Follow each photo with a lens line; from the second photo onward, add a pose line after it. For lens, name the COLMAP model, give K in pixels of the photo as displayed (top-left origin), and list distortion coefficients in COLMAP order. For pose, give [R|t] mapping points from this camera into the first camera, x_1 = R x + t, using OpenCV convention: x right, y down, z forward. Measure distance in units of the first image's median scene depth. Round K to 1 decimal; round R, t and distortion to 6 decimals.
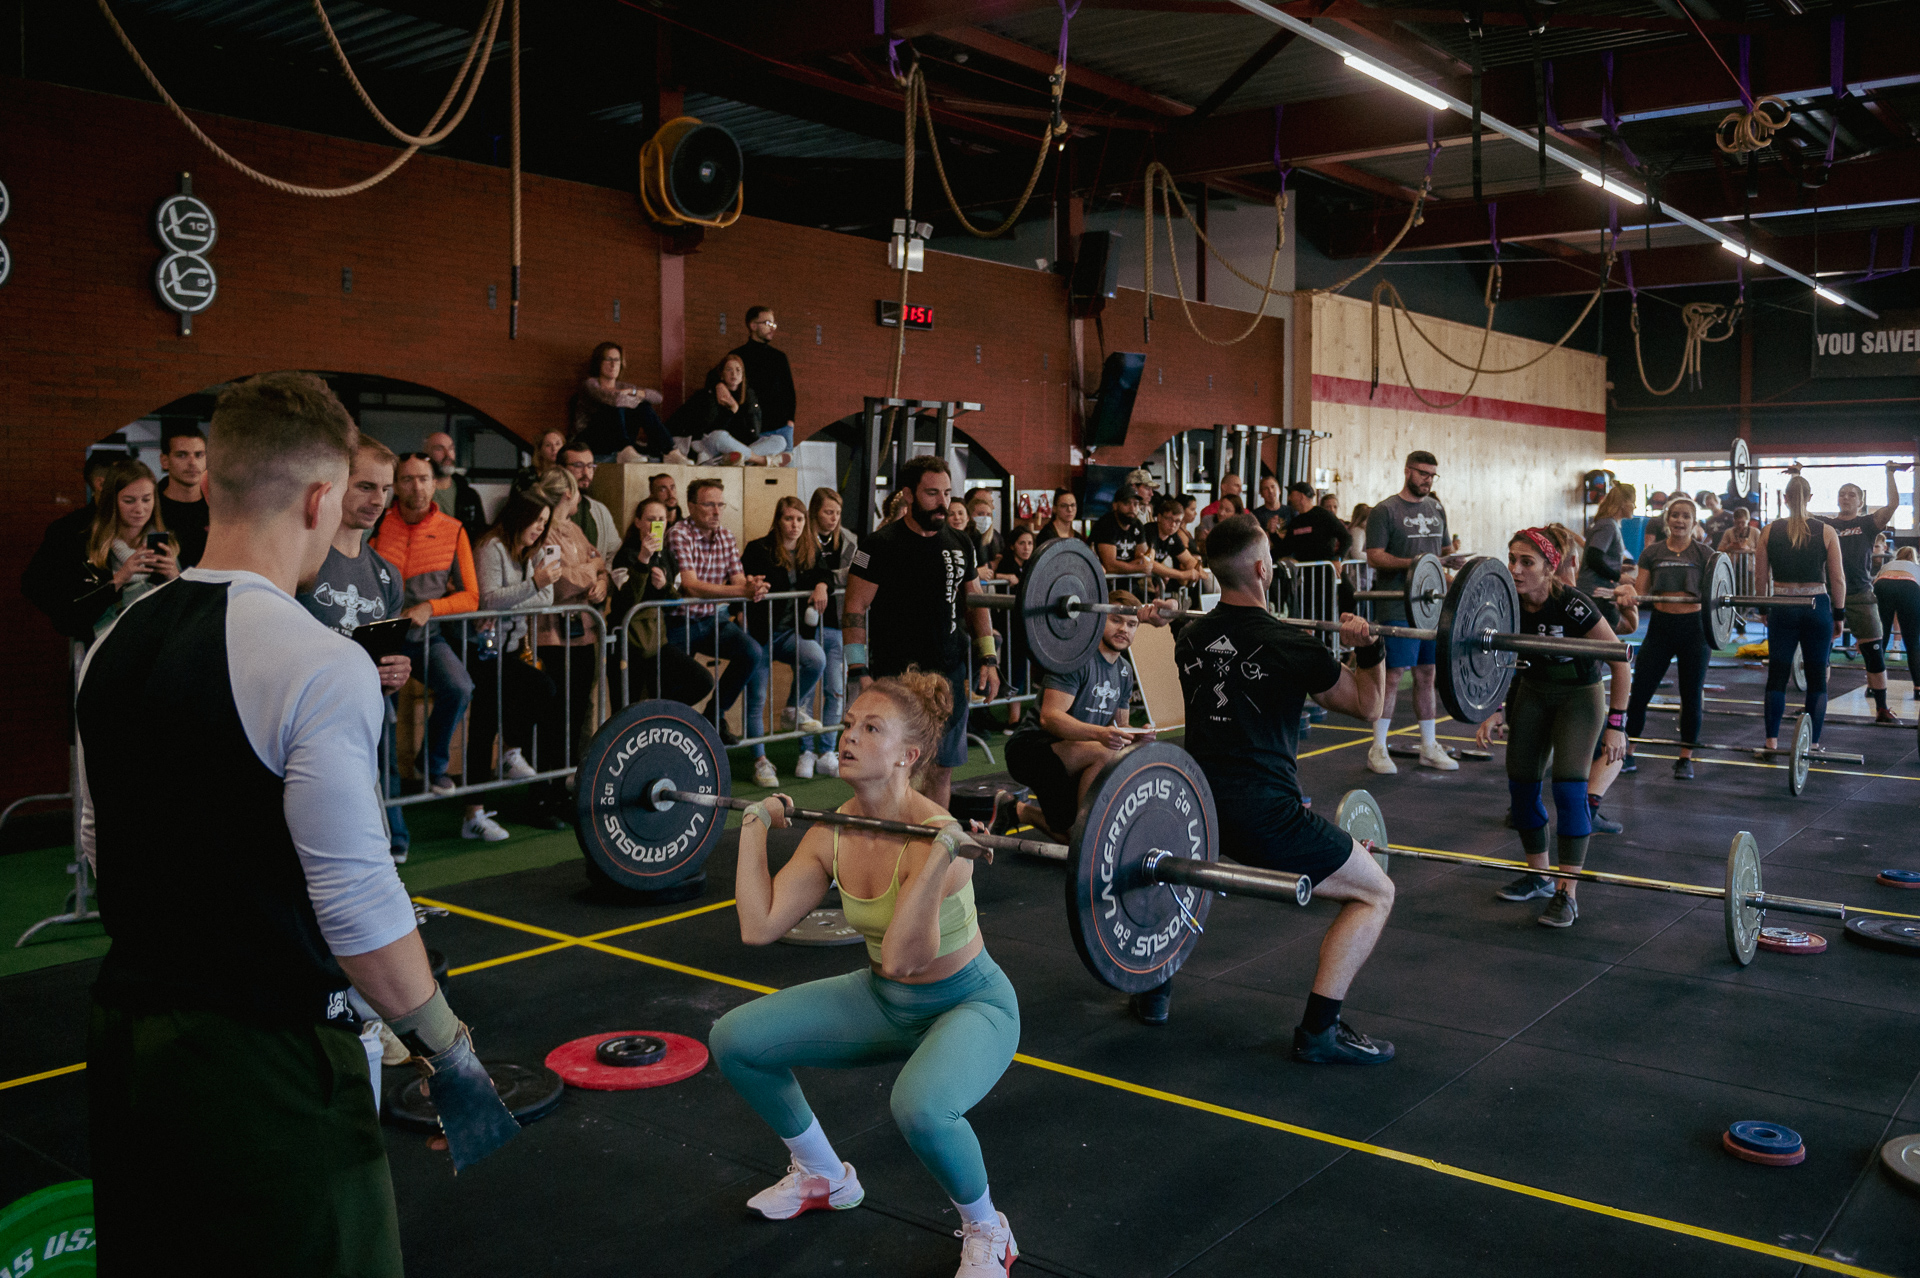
lens RADIAL K [[1593.4, 0, 970.5], [0, 1593.4, 518.4], [0, 0, 1]] dist [0.012308, 0.000261]
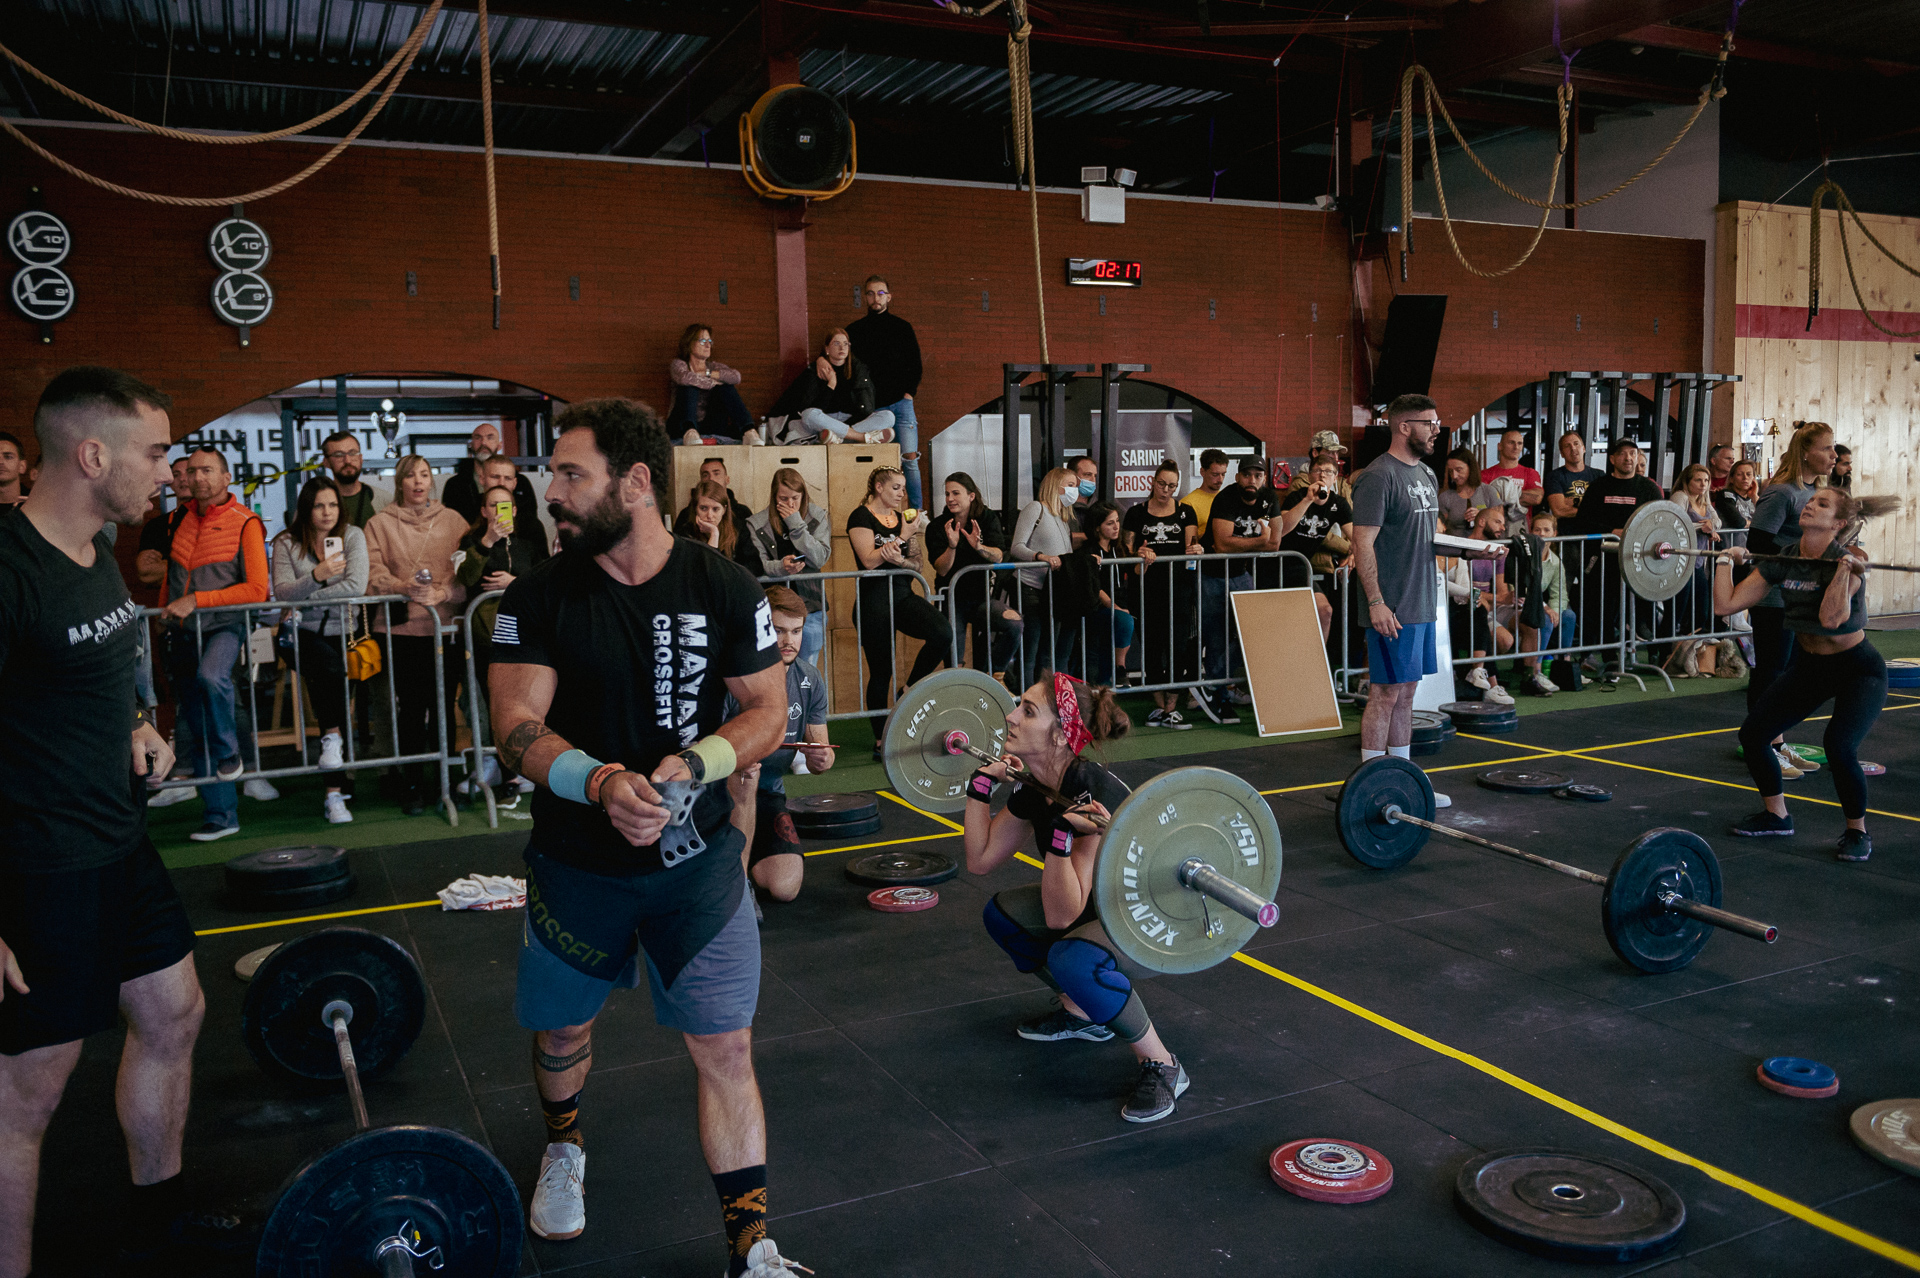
lens RADIAL K [[1465.9, 0, 959.8], [0, 1465.9, 608.2], [0, 0, 1]] dist [-0.008794, -0.002932]
pose [[0.899552, 0.014551, -0.436572, 0.312742], [0.021094, 0.996832, 0.076688, 0.000013], [0.436305, -0.078193, 0.896395, 0.223440]]
